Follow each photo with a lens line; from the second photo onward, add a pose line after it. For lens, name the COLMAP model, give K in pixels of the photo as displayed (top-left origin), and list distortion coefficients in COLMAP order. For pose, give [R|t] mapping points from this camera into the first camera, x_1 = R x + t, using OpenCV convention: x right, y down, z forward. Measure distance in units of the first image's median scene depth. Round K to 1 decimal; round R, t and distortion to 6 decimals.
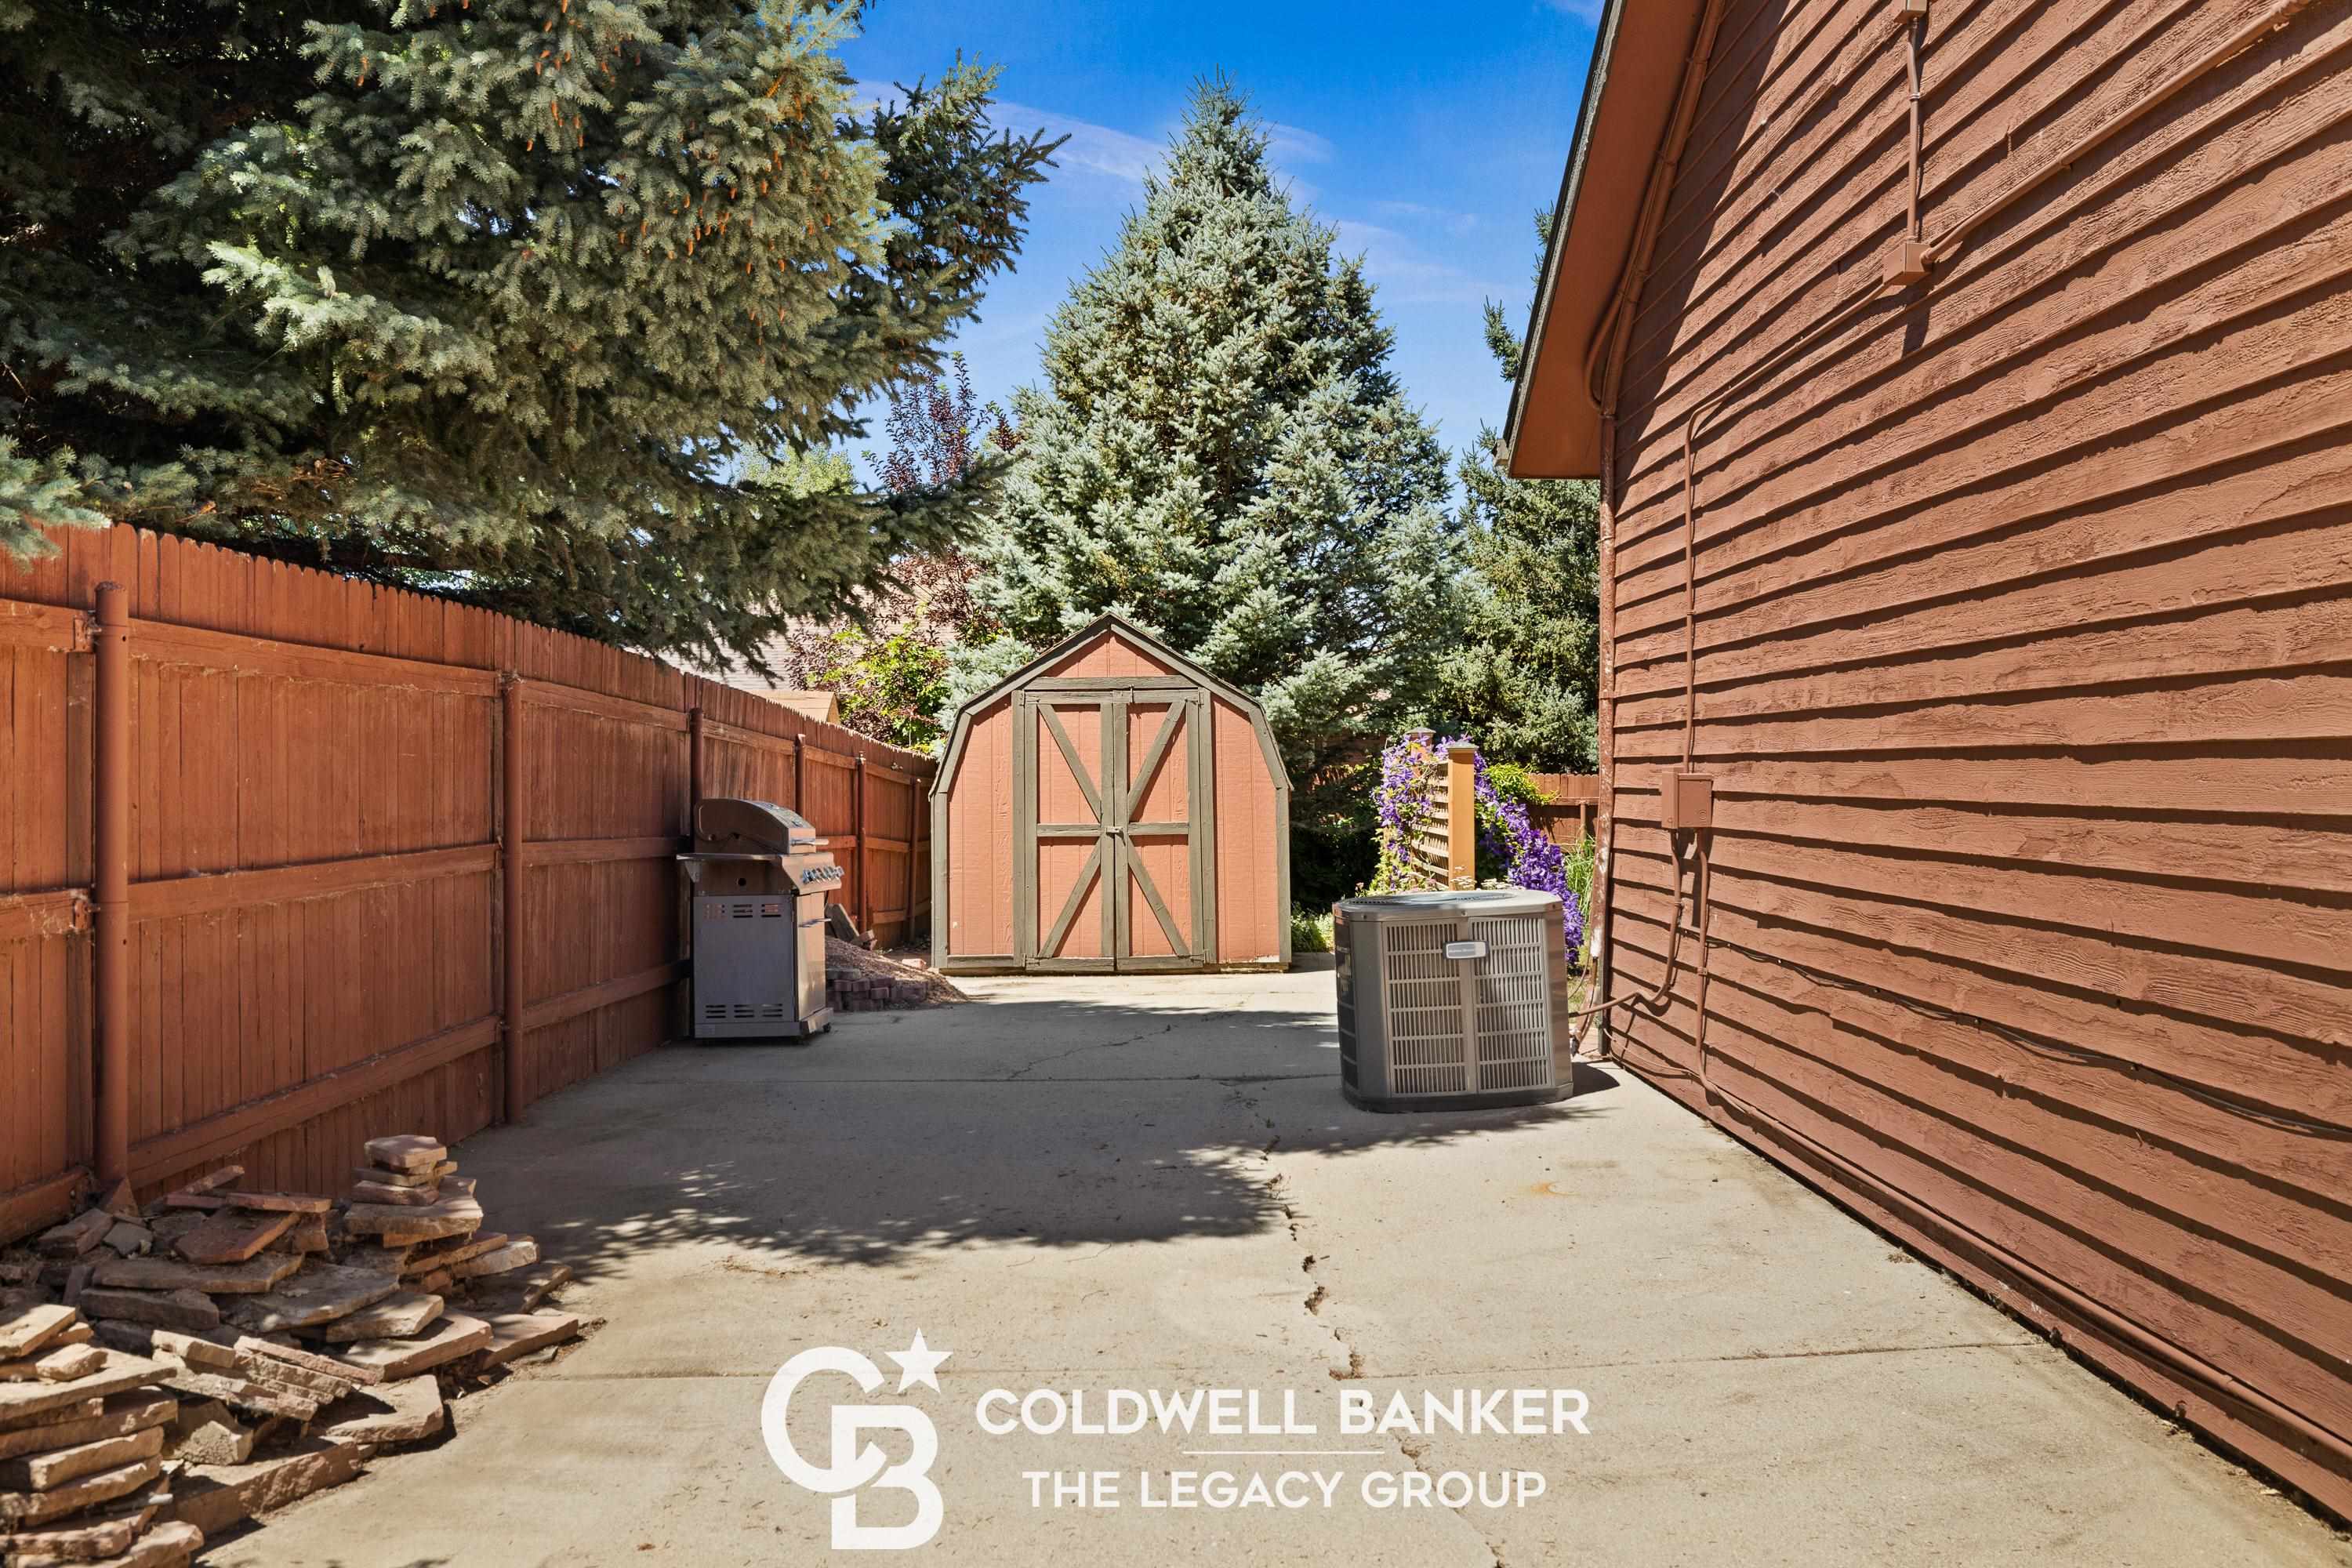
lens RADIAL K [[1792.7, 0, 1179.7], [0, 1792.7, 780.0], [0, 0, 1]] dist [-0.004460, -0.000203]
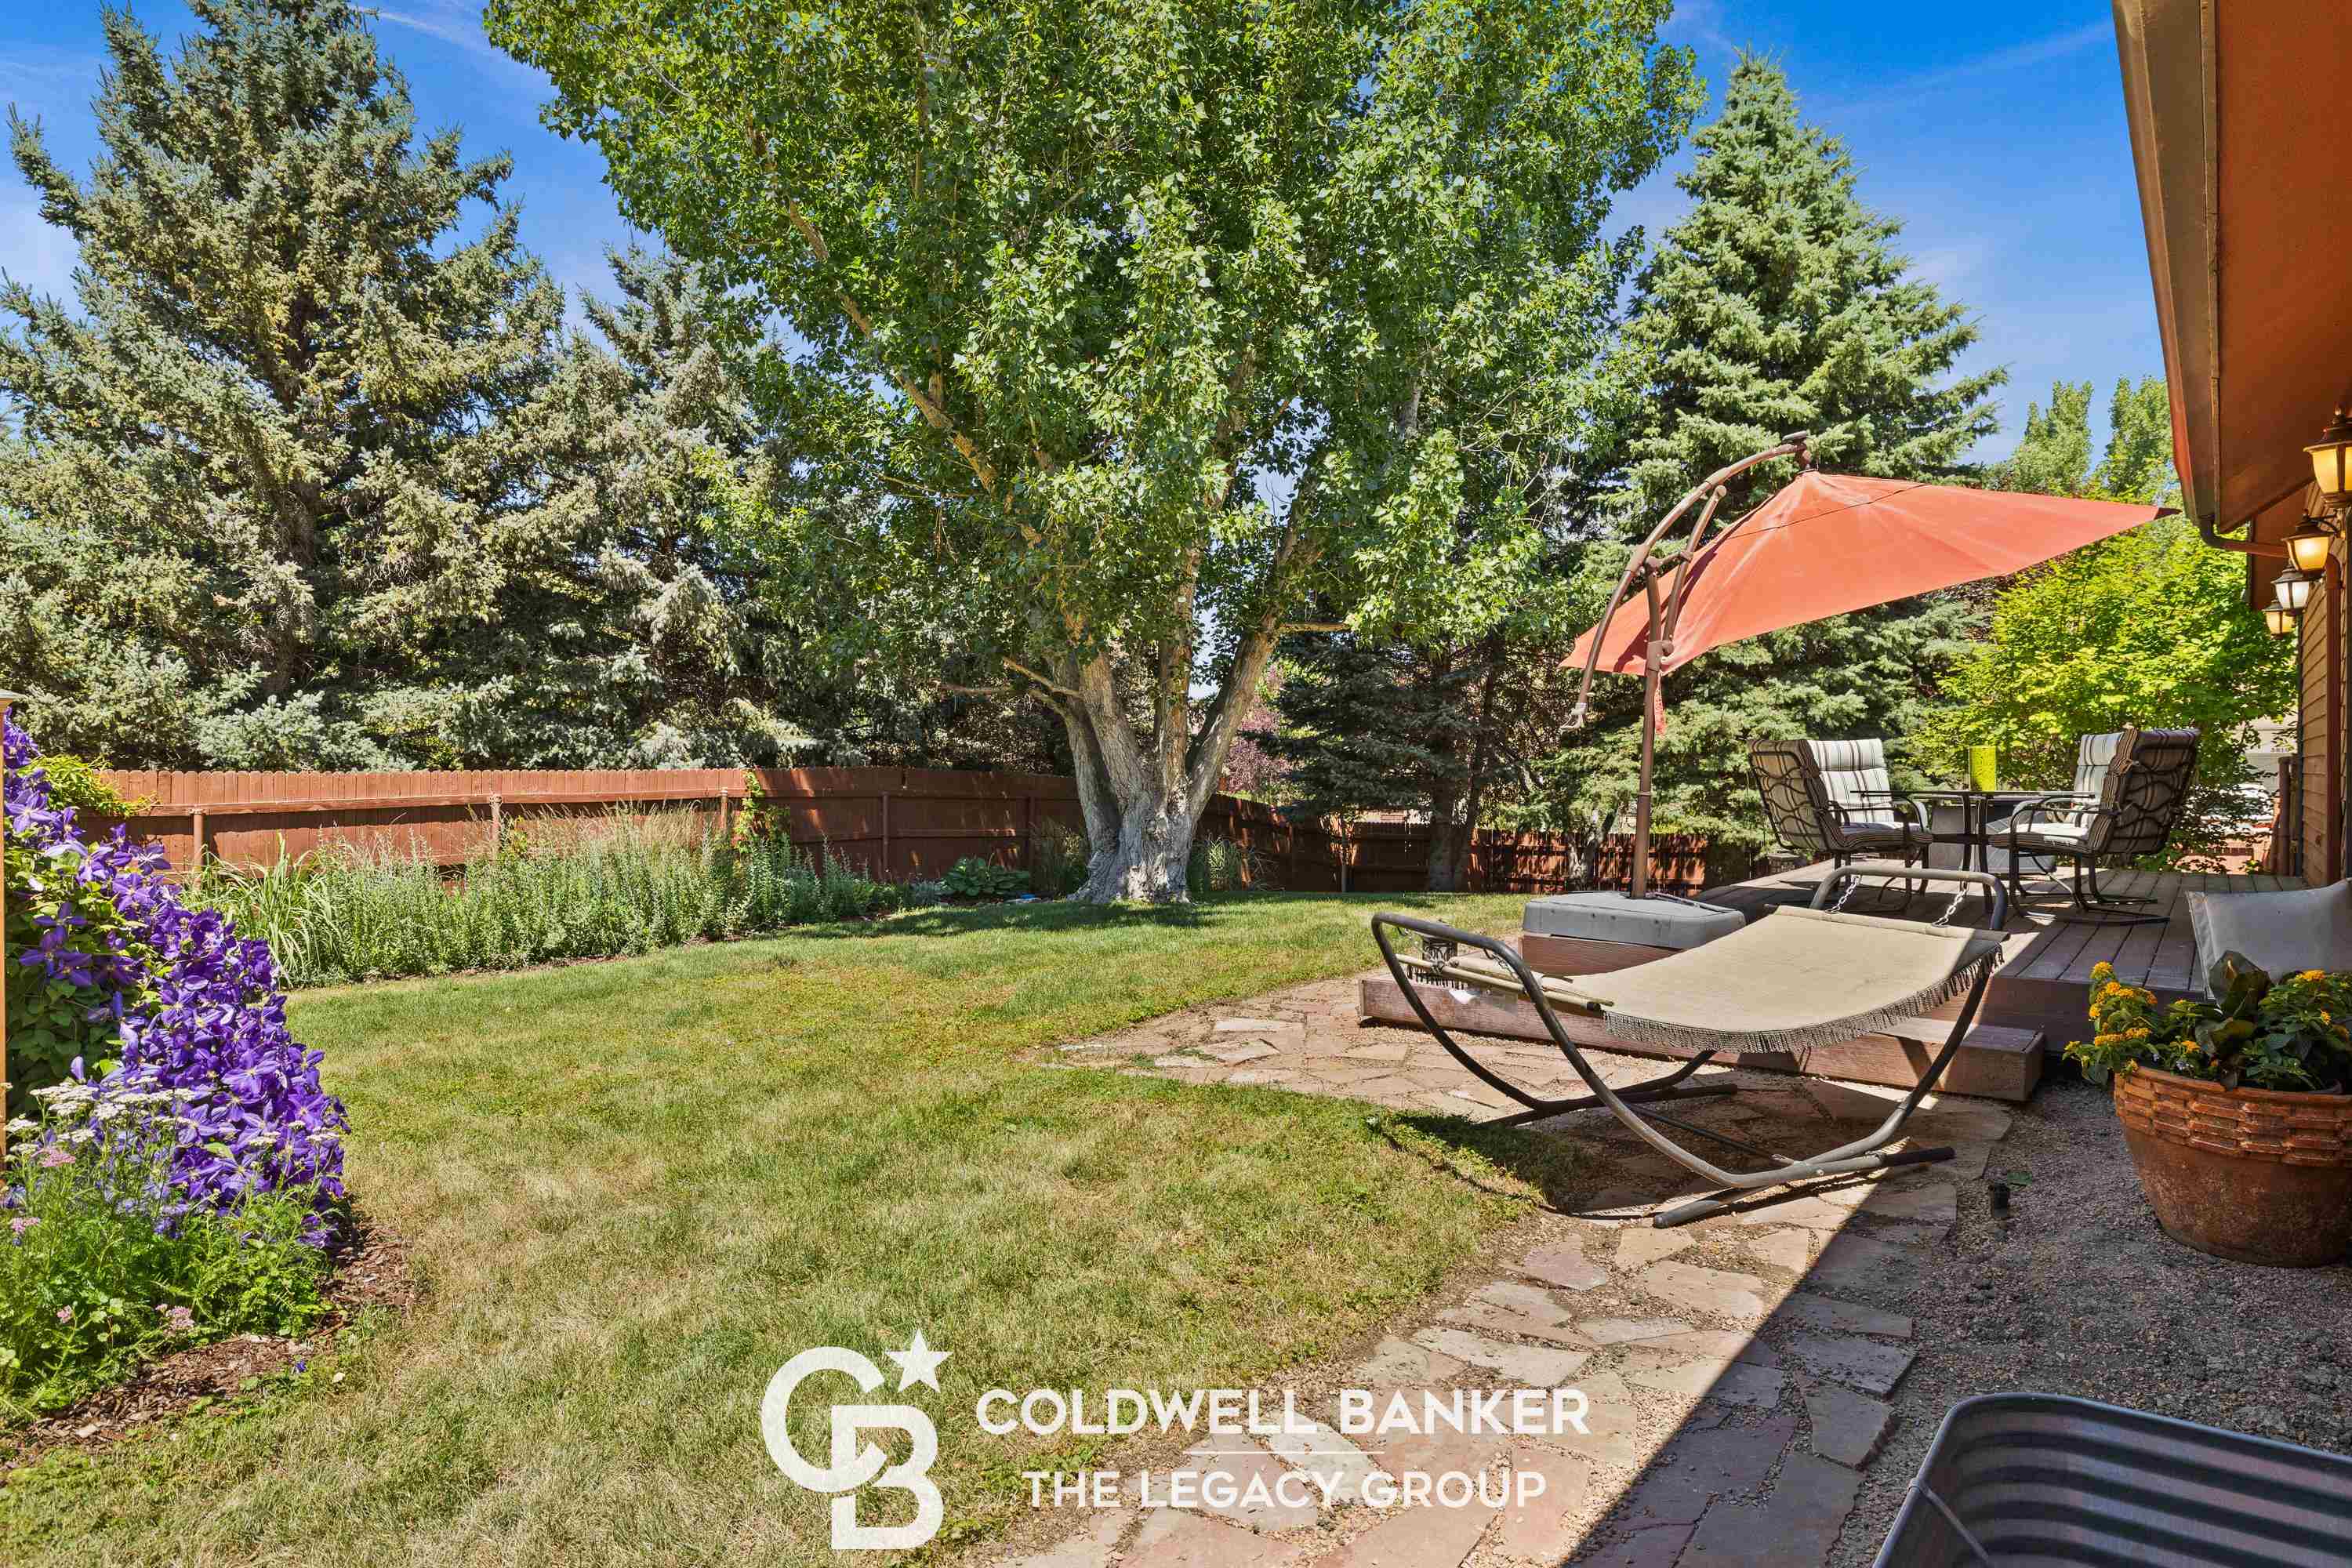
lens RADIAL K [[1348.7, 0, 1184.2], [0, 1348.7, 775.7], [0, 0, 1]] dist [-0.000404, 0.002286]
pose [[0.630725, -0.001267, 0.776006, 0.053574], [0.000800, 0.999999, 0.000983, -0.001492], [-0.776006, 0.000000, 0.630725, 0.334467]]
